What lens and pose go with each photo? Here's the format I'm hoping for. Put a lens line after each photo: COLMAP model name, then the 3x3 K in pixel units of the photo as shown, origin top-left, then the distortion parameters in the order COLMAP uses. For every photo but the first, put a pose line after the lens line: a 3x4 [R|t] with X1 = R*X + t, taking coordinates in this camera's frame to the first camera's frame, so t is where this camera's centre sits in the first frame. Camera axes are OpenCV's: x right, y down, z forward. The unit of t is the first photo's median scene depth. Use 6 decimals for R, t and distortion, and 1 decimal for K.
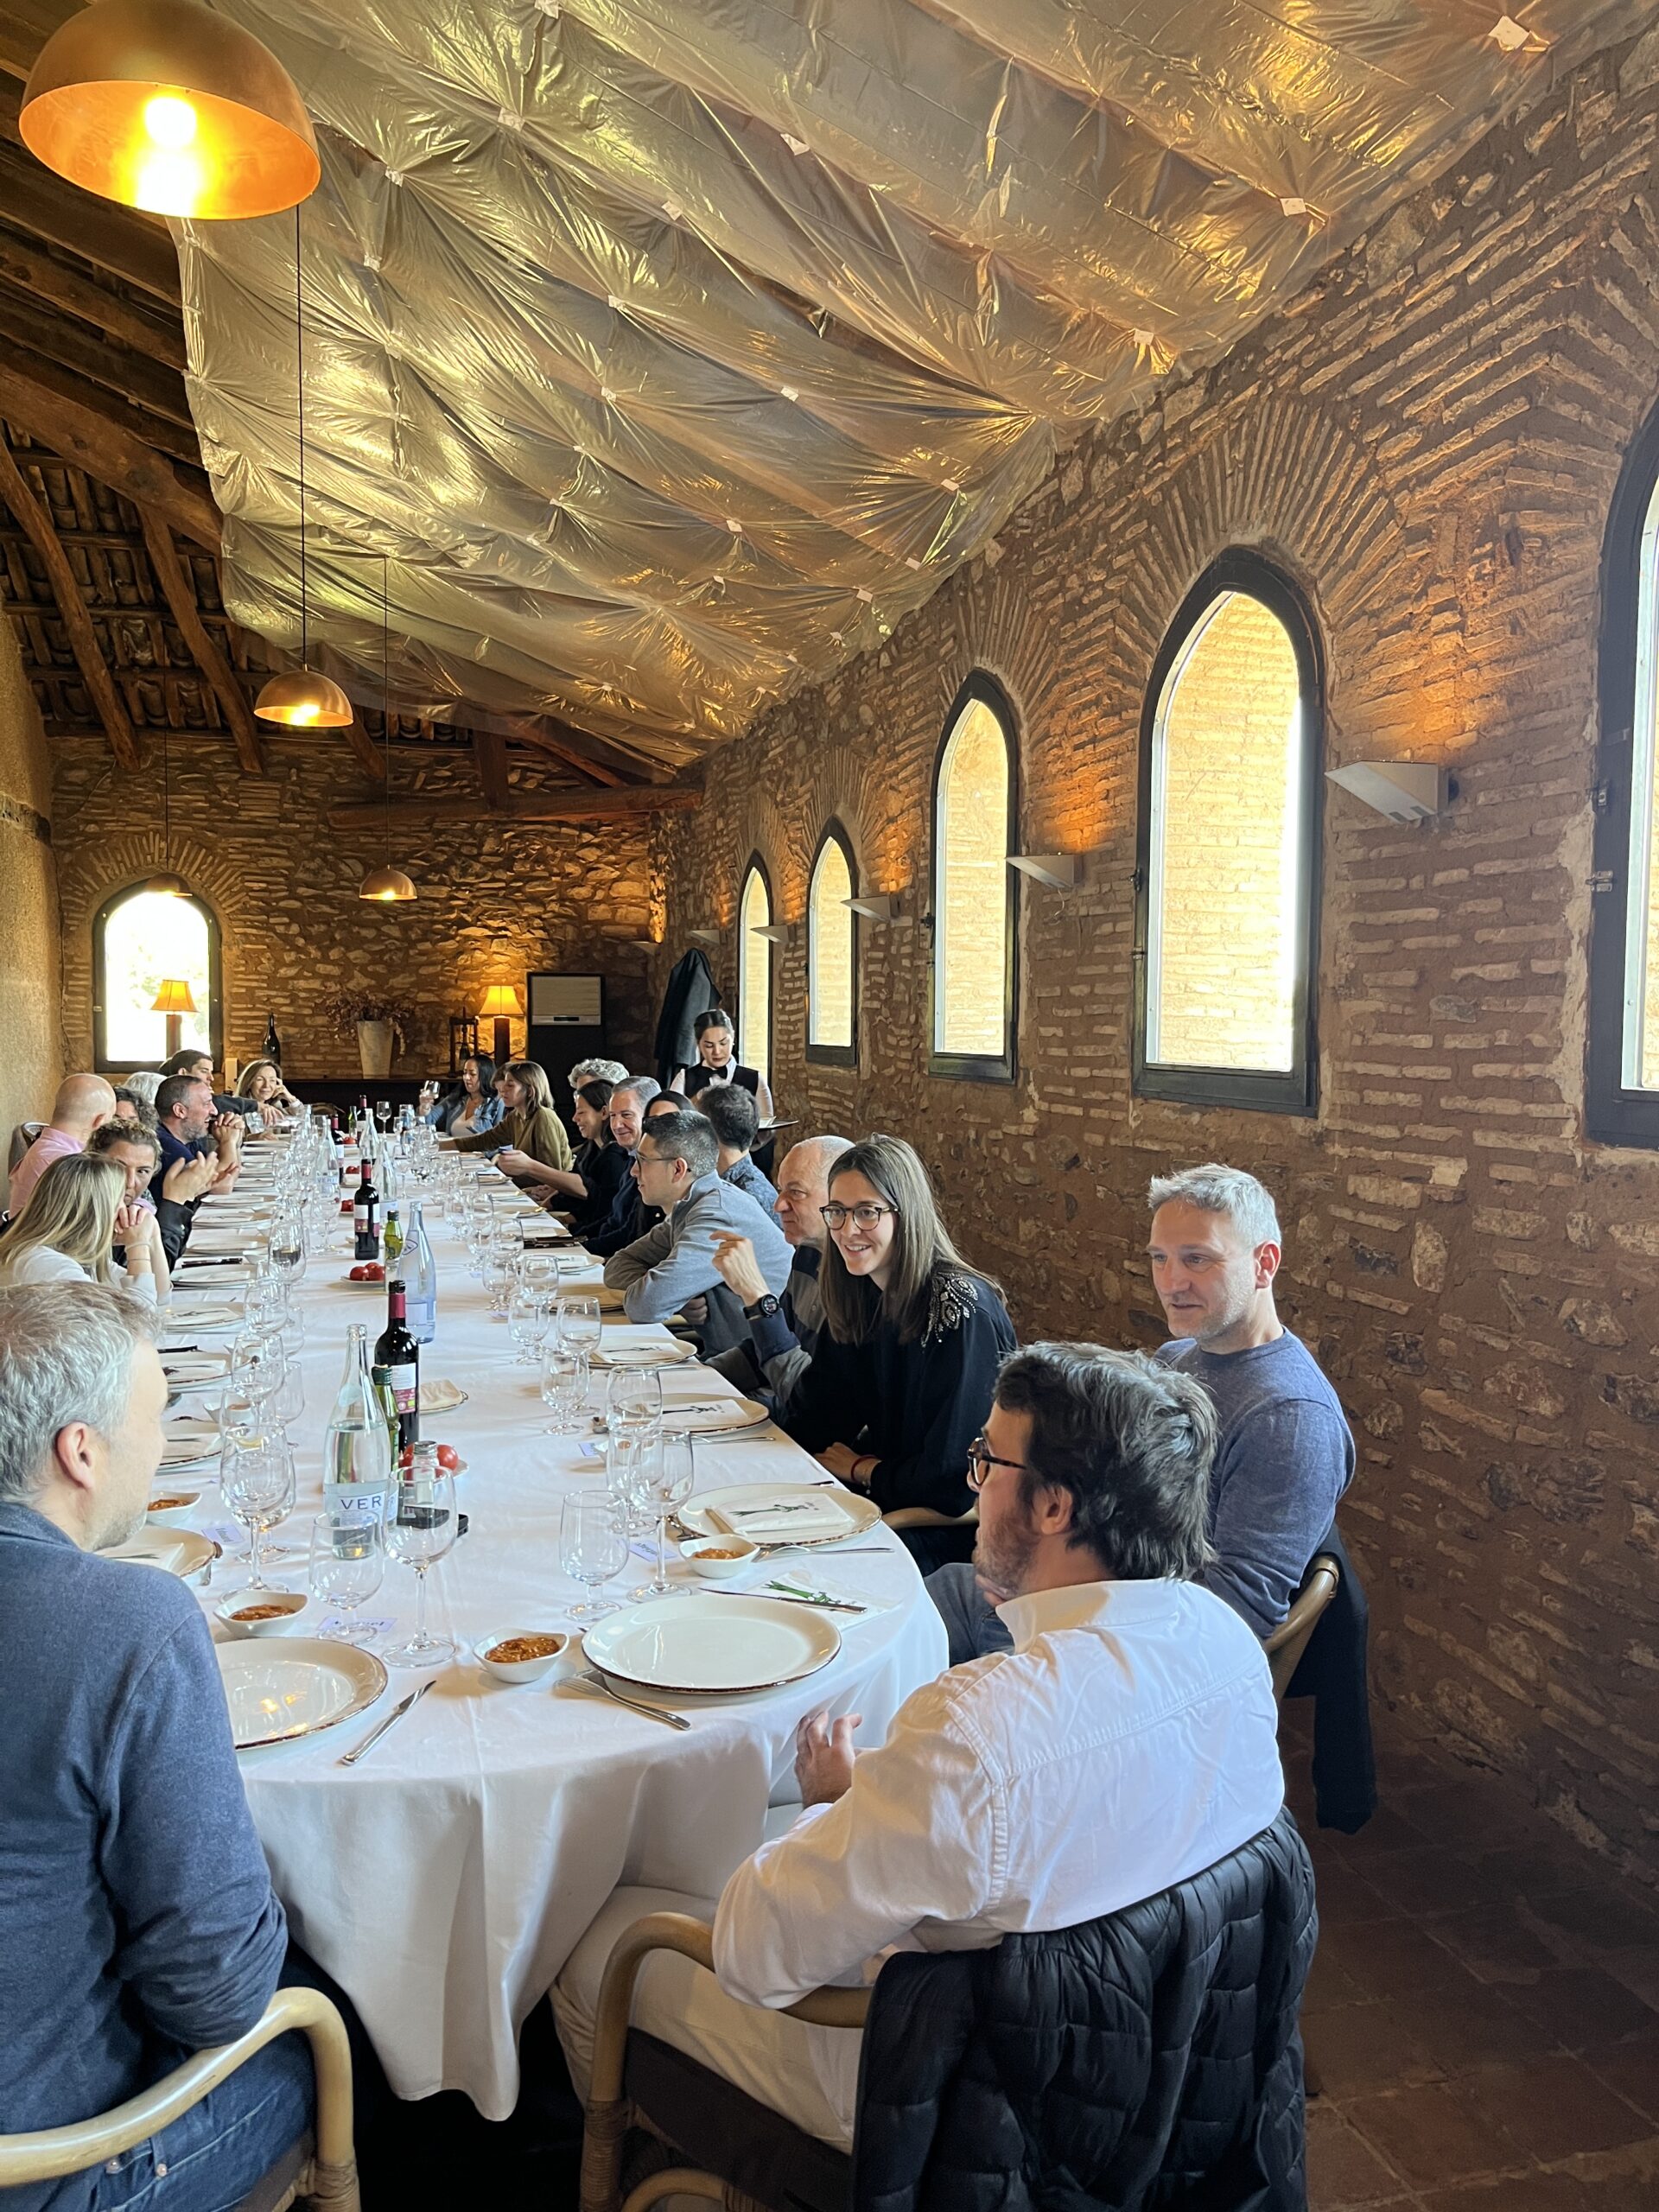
lens RADIAL K [[1702.0, 0, 818.0], [0, 1702.0, 1094.0], [0, 0, 1]] dist [0.079837, -0.103524]
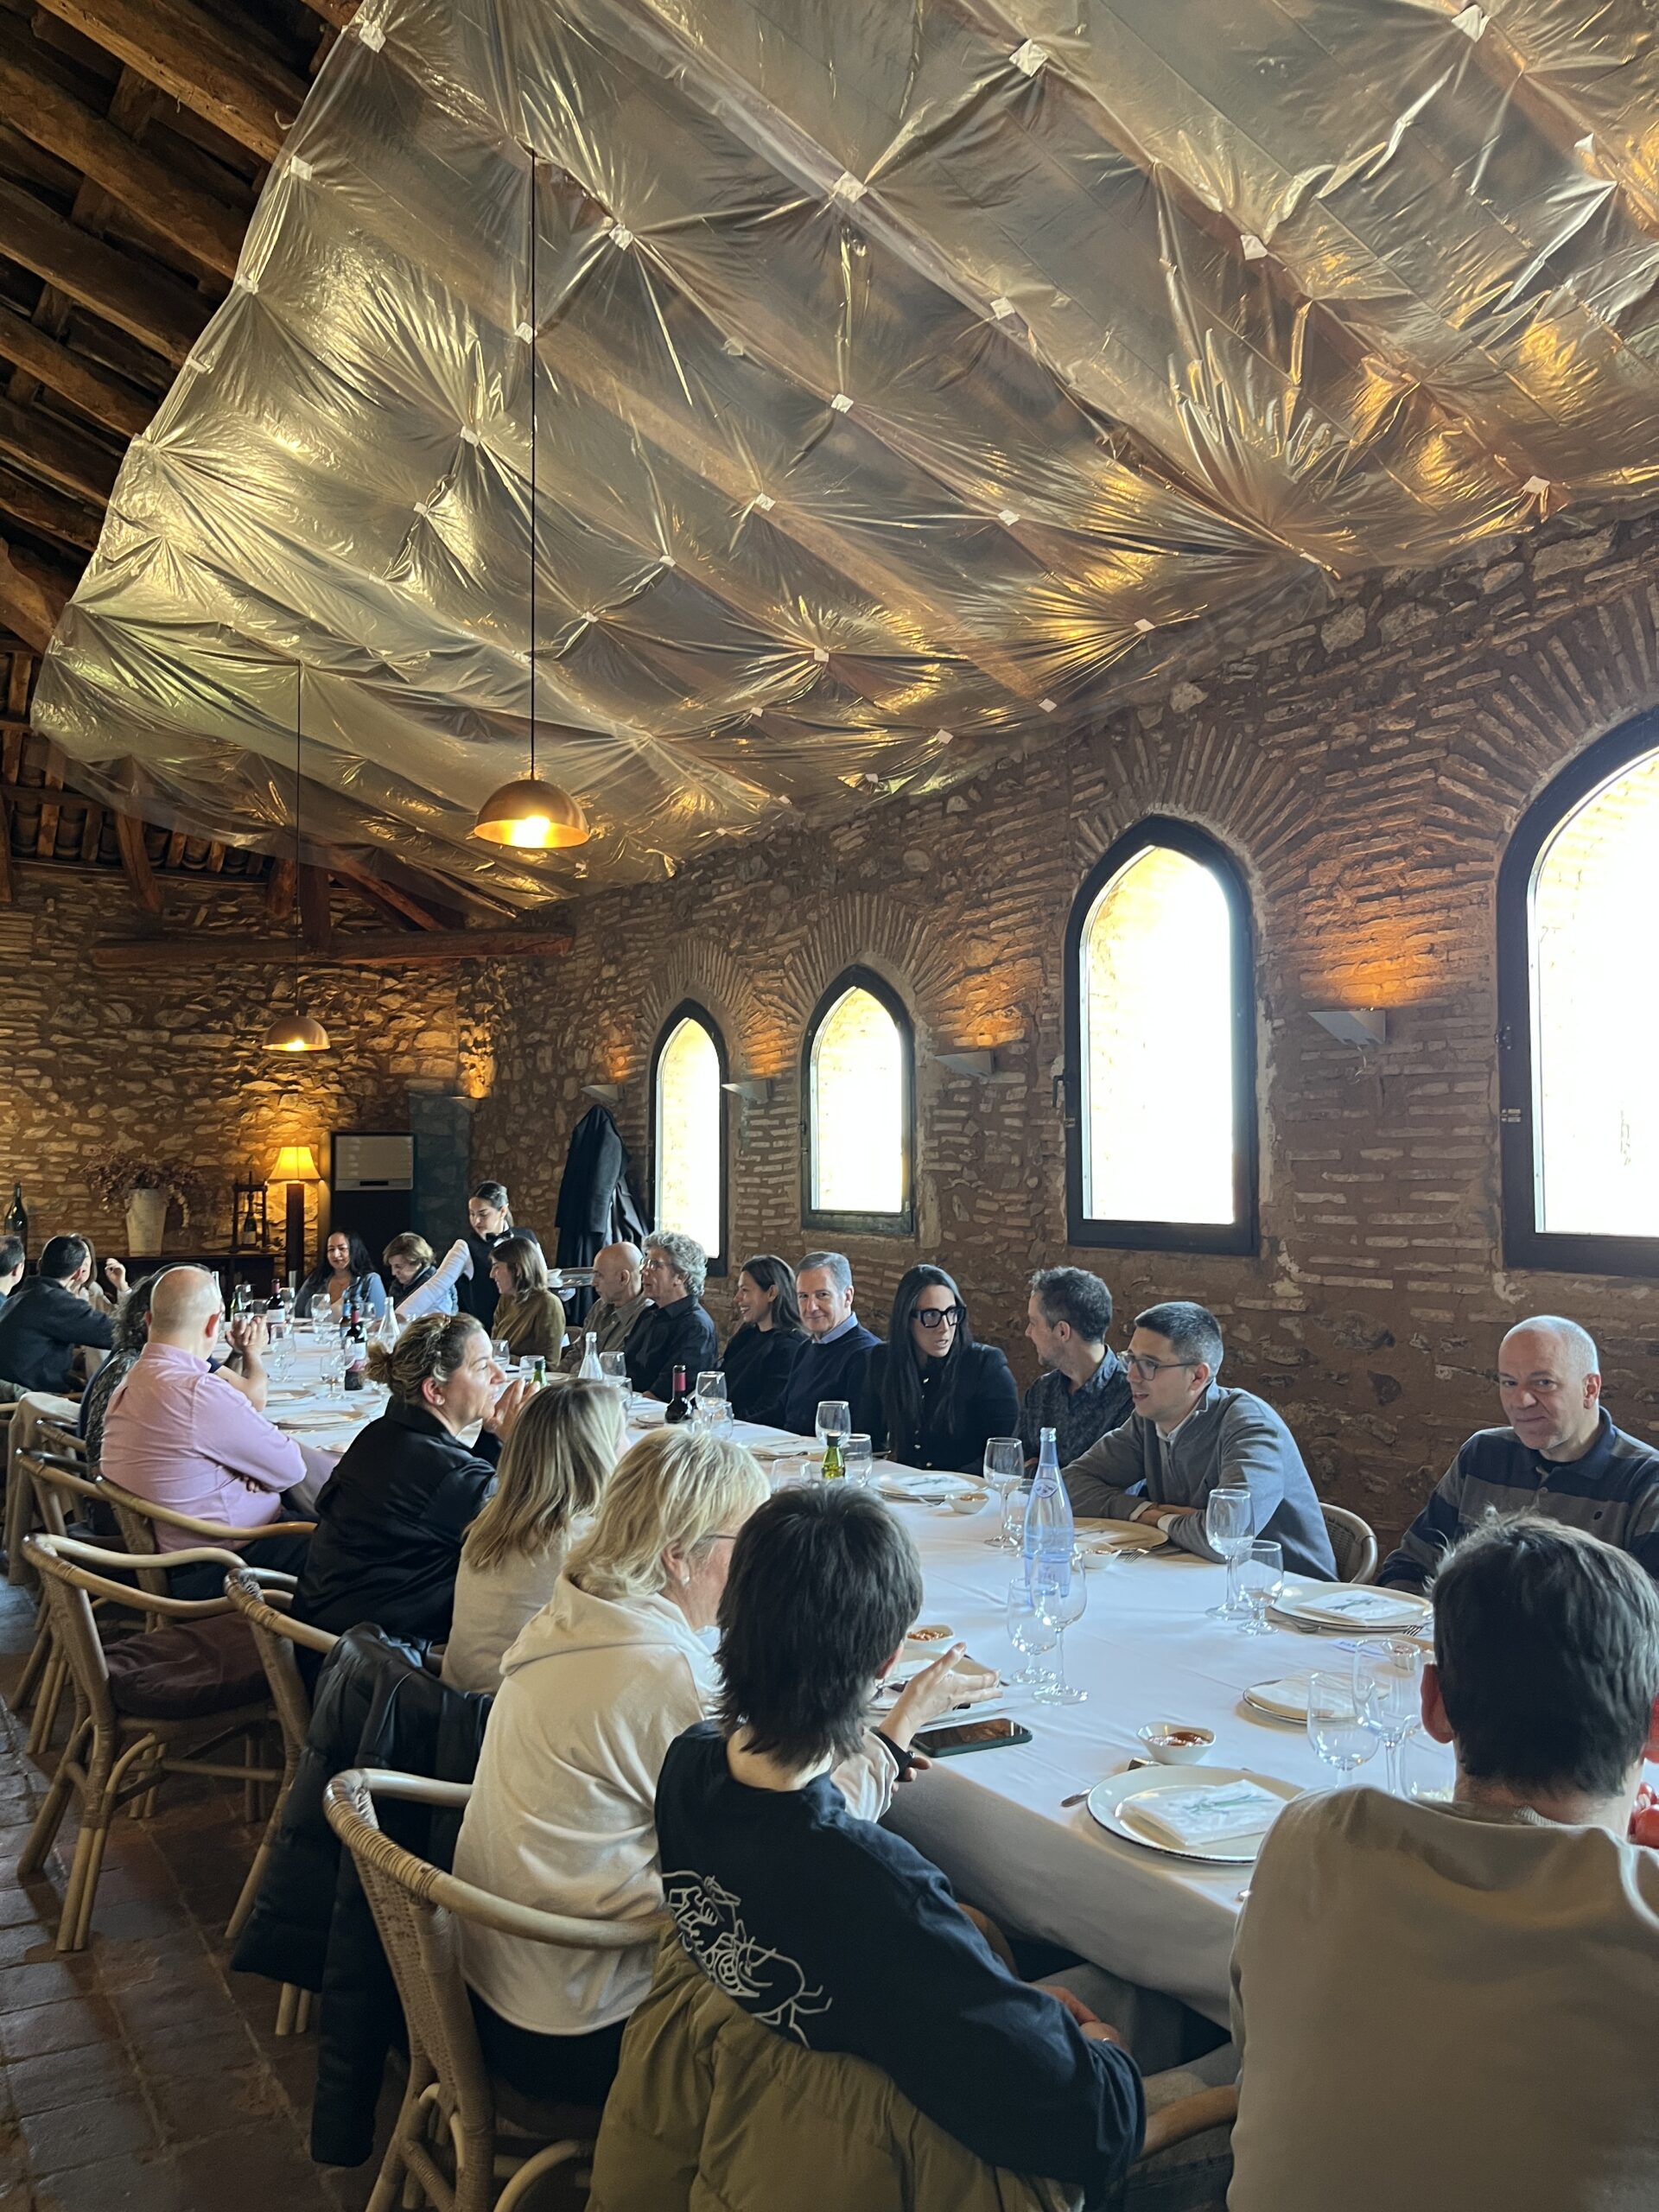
lens RADIAL K [[1702.0, 0, 818.0], [0, 1702.0, 1094.0], [0, 0, 1]] dist [0.079837, -0.103524]
pose [[0.963401, 0.002287, 0.268055, -0.169032], [0.021788, 0.995987, -0.086805, -0.007870], [-0.267177, 0.089469, 0.959485, 0.074557]]
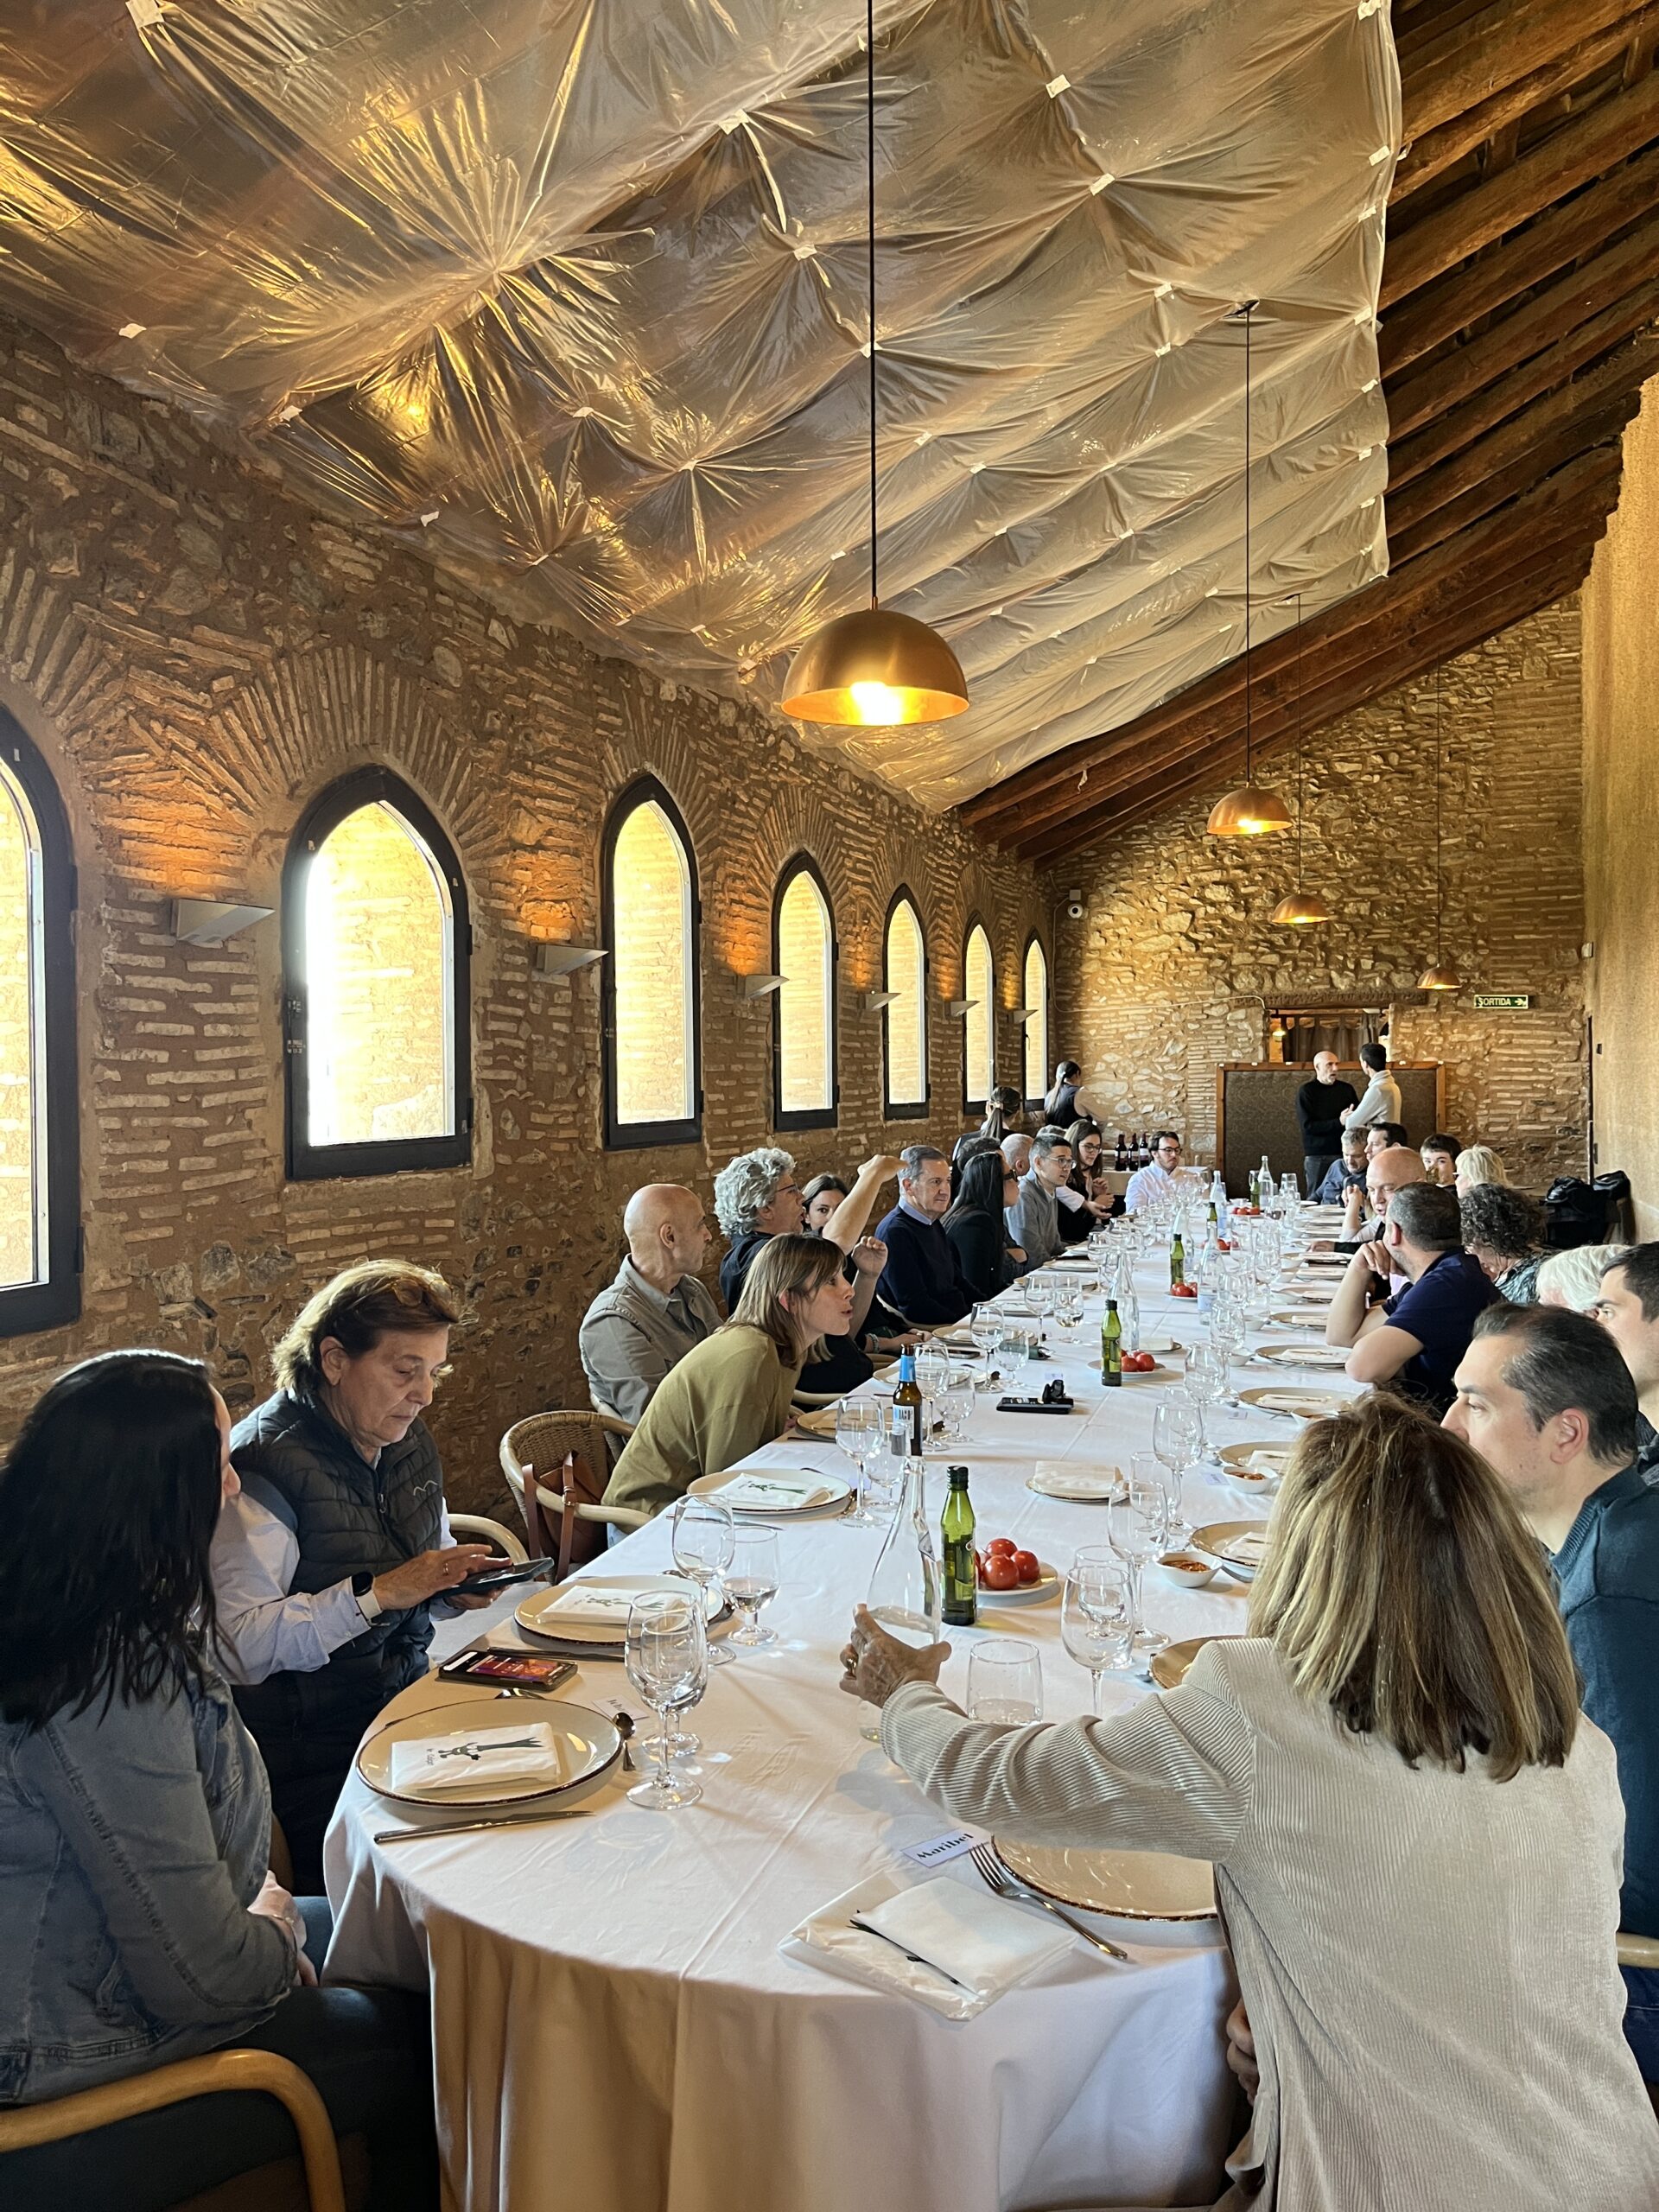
lens RADIAL K [[1702.0, 0, 818.0], [0, 1702.0, 1094.0], [0, 0, 1]] dist [0.079837, -0.103524]
pose [[-0.840375, 0.001930, 0.542001, -0.296032], [0.033988, 0.998213, 0.049143, -0.045776], [-0.540938, 0.059720, -0.838940, 0.930739]]
